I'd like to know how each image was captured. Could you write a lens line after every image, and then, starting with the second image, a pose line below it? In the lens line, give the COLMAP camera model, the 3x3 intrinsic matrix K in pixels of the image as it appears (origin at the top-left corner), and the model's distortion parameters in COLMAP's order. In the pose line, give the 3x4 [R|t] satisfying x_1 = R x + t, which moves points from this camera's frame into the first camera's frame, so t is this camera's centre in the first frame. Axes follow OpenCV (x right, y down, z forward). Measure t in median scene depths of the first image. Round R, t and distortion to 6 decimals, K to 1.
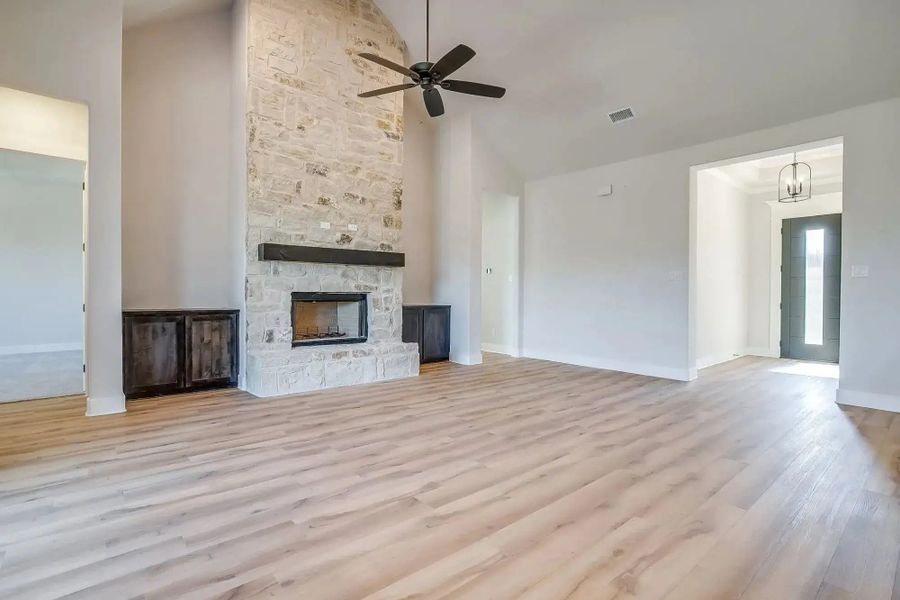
lens RADIAL K [[438.9, 0, 449.4], [0, 438.9, 297.7], [0, 0, 1]] dist [-0.058515, 0.026740]
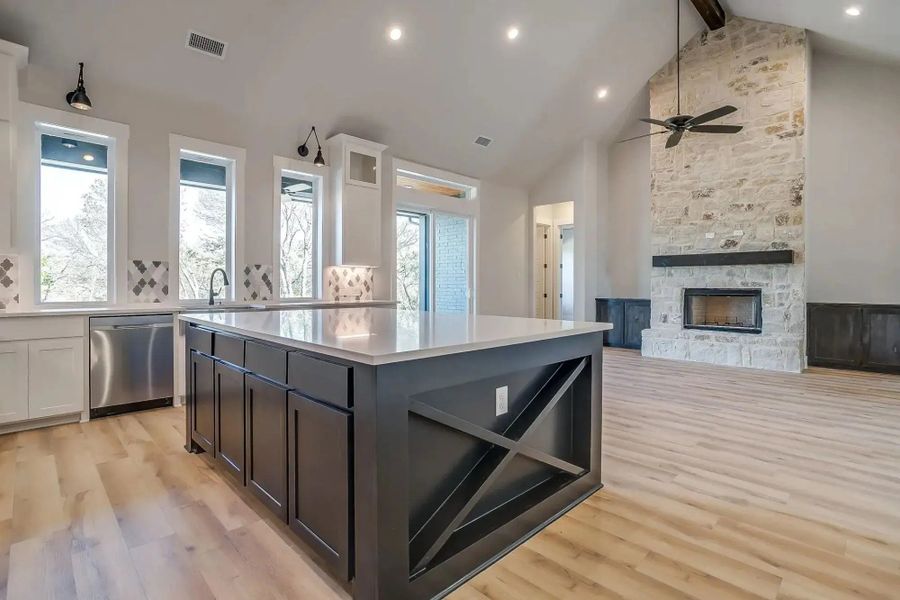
lens RADIAL K [[438.9, 0, 449.4], [0, 438.9, 297.7], [0, 0, 1]] dist [-0.058515, 0.026740]
pose [[0.068359, 0.020008, -0.997460, 0.880548], [-0.012275, 0.999740, 0.019212, -0.000338], [0.997585, 0.010930, 0.068587, 0.158066]]
